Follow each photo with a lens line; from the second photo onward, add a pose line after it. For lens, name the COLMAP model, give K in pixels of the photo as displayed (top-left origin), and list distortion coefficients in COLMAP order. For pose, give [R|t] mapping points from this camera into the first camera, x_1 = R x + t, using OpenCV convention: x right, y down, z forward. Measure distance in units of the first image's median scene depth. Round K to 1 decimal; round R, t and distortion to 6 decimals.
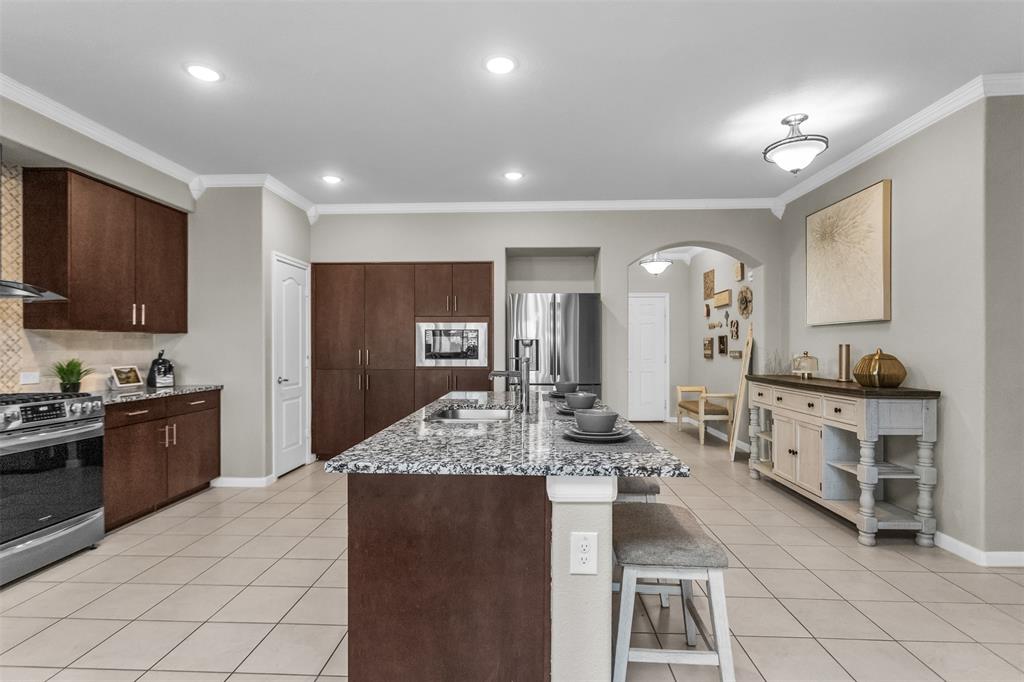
lens RADIAL K [[494.5, 0, 508.2], [0, 494.5, 347.7], [0, 0, 1]] dist [-0.000235, 0.003210]
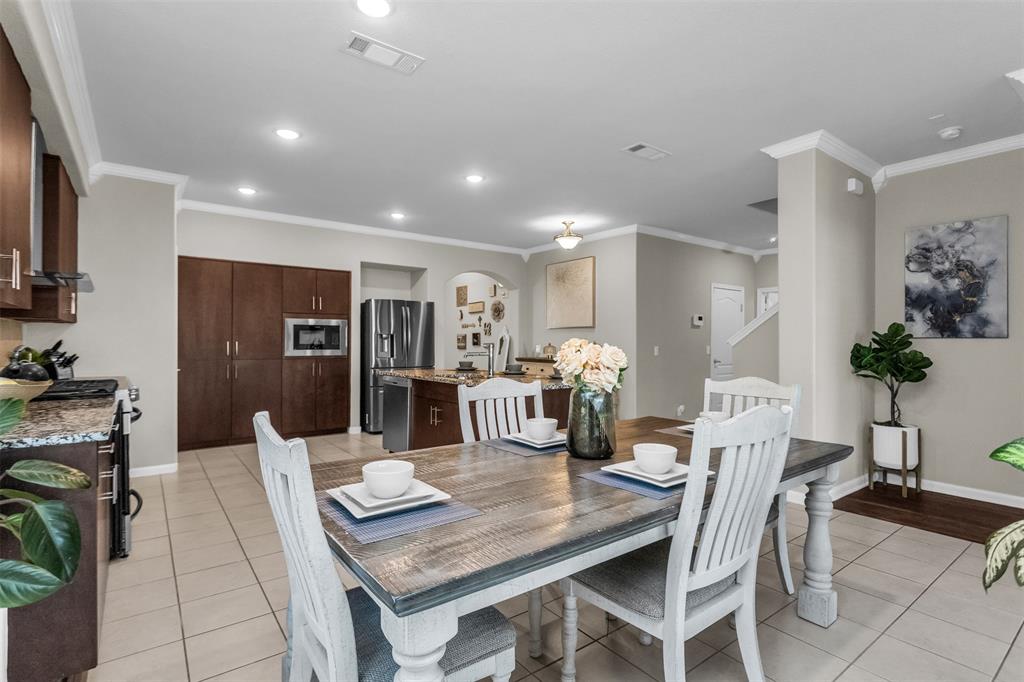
lens RADIAL K [[494.5, 0, 504.8], [0, 494.5, 340.4], [0, 0, 1]] dist [-0.000235, 0.003210]
pose [[0.776054, 0.004796, 0.630648, -0.611981], [-0.001388, 0.999982, -0.005897, 0.008781], [-0.630665, 0.003701, 0.776046, -0.254462]]
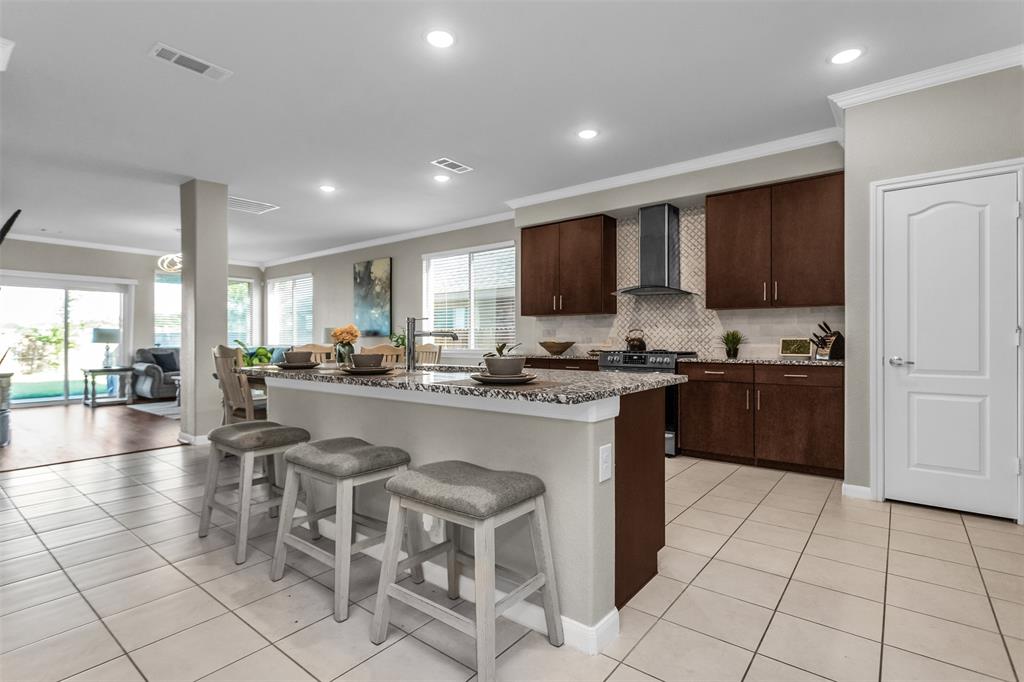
lens RADIAL K [[494.5, 0, 510.5], [0, 494.5, 338.8], [0, 0, 1]] dist [-0.000235, 0.003210]
pose [[-0.579507, -0.002289, -0.814964, 0.439506], [-0.001240, 0.999997, -0.001927, 0.038221], [0.814967, -0.000106, -0.579508, 1.014651]]
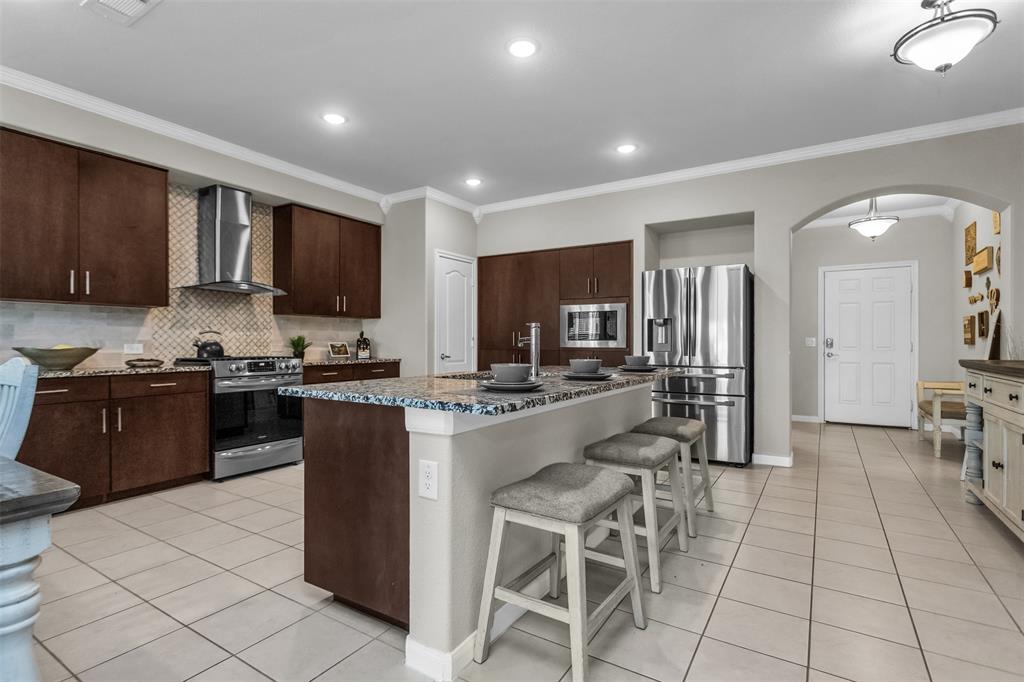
lens RADIAL K [[494.5, 0, 507.9], [0, 494.5, 344.6], [0, 0, 1]] dist [-0.000235, 0.003210]
pose [[0.868014, 0.003044, -0.496531, 0.284987], [-0.002387, 0.999995, 0.001958, 0.035793], [0.496535, -0.000515, 0.868017, 0.040095]]
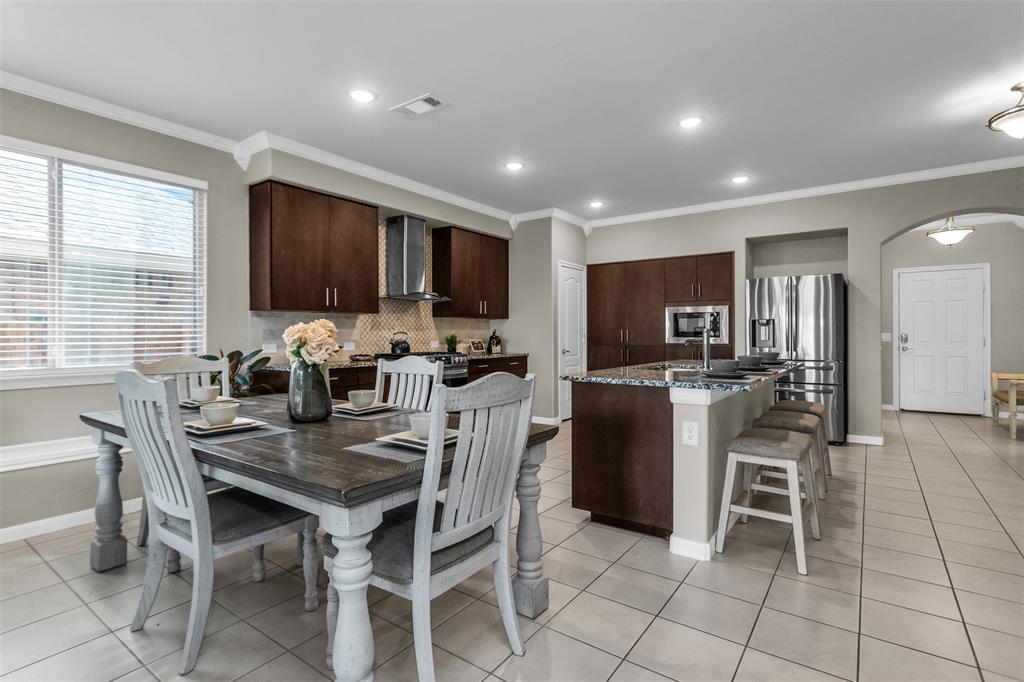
lens RADIAL K [[494.5, 0, 513.1], [0, 494.5, 335.2], [0, 0, 1]] dist [-0.000235, 0.003210]
pose [[0.838449, -0.001567, -0.544978, 0.192374], [0.001164, 0.999999, -0.001085, 0.022298], [0.544979, 0.000275, 0.838449, -0.268327]]
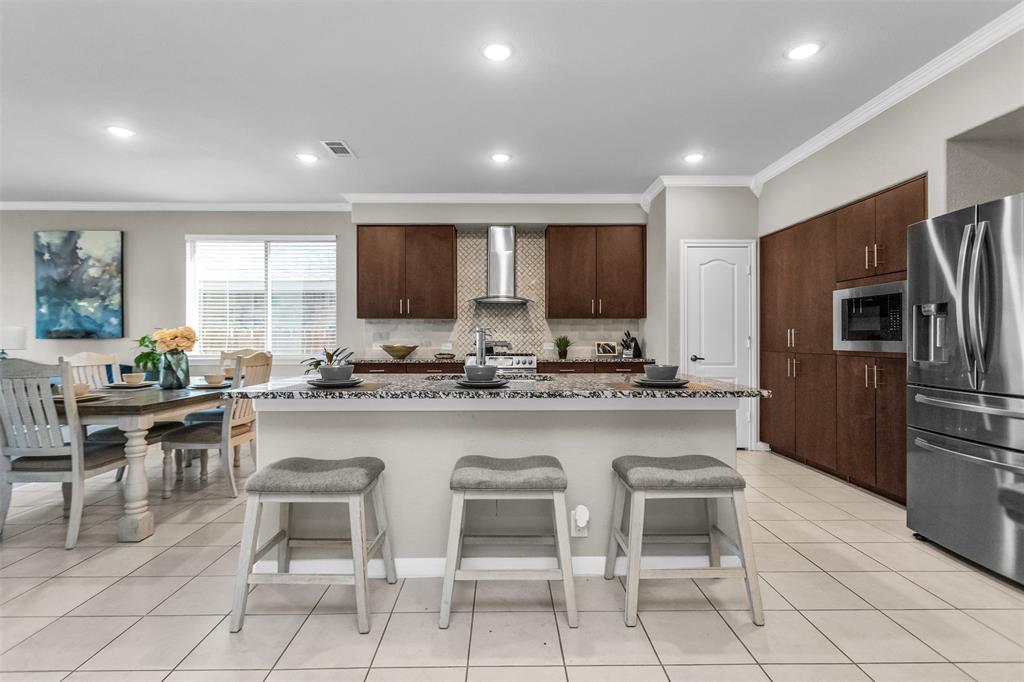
lens RADIAL K [[494.5, 0, 511.3], [0, 494.5, 335.4], [0, 0, 1]] dist [-0.000235, 0.003210]
pose [[0.064870, -0.006317, -0.997874, 0.611399], [-0.000936, 0.999979, -0.006391, 0.024917], [0.997893, 0.001349, 0.064863, 0.565786]]
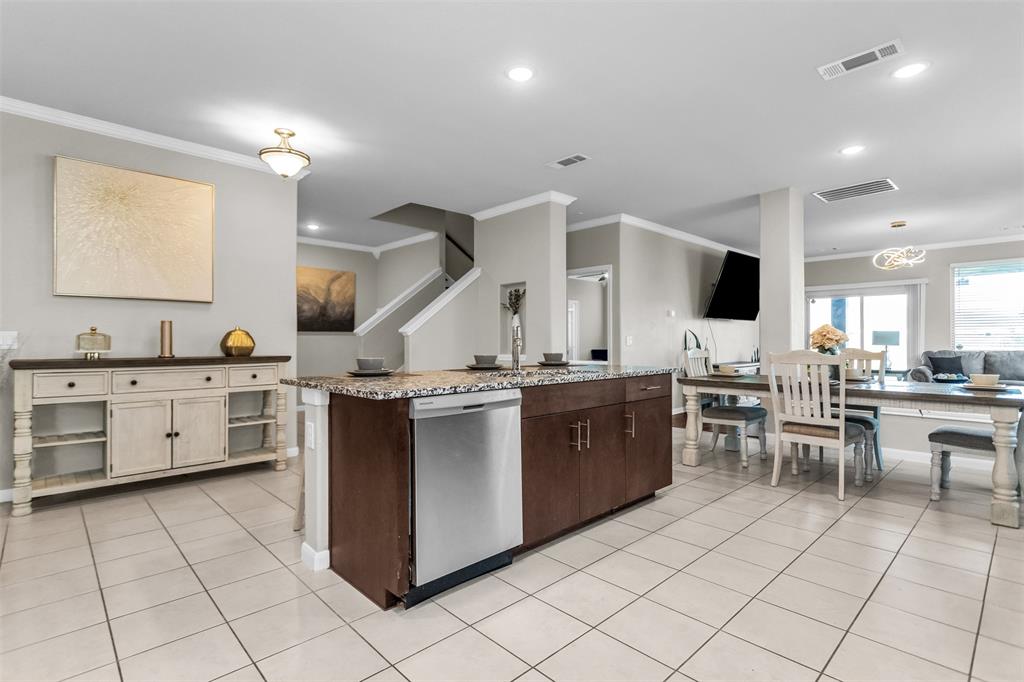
lens RADIAL K [[494.5, 0, 512.5], [0, 494.5, 338.9], [0, 0, 1]] dist [-0.000235, 0.003210]
pose [[-0.724228, 0.005459, 0.689539, -0.471842], [0.003975, 0.999985, -0.003741, 0.032530], [-0.689549, 0.000032, -0.724239, 1.090287]]
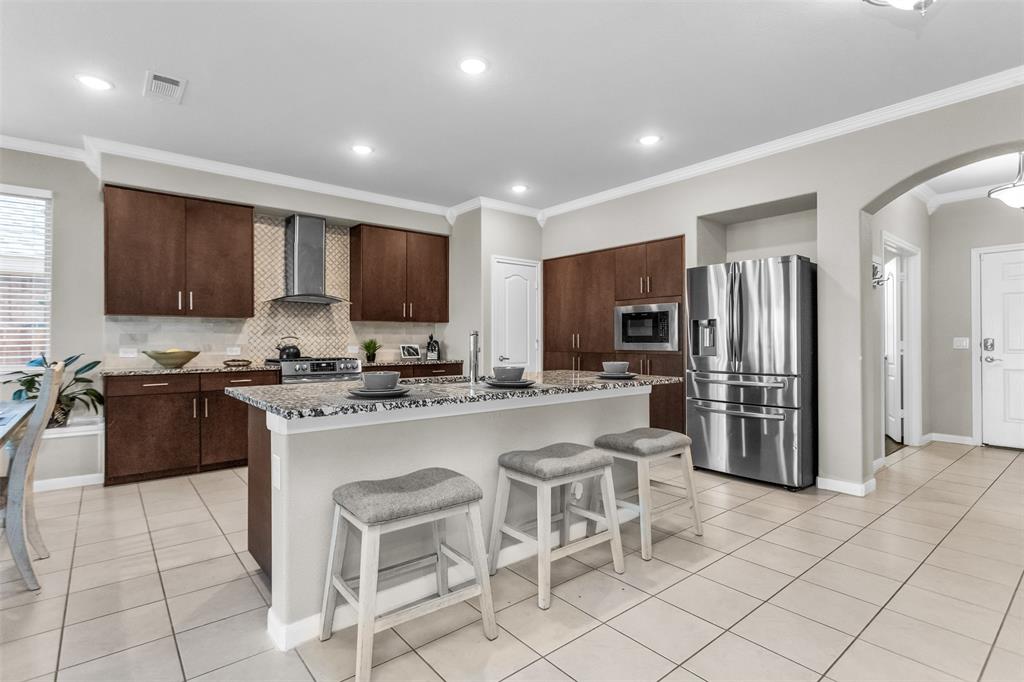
lens RADIAL K [[494.5, 0, 510.2], [0, 494.5, 339.7], [0, 0, 1]] dist [-0.000235, 0.003210]
pose [[0.671441, -0.003149, -0.741051, 0.500101], [-0.000095, 0.999991, -0.004335, 0.025259], [0.741058, 0.002981, 0.671434, 0.192995]]
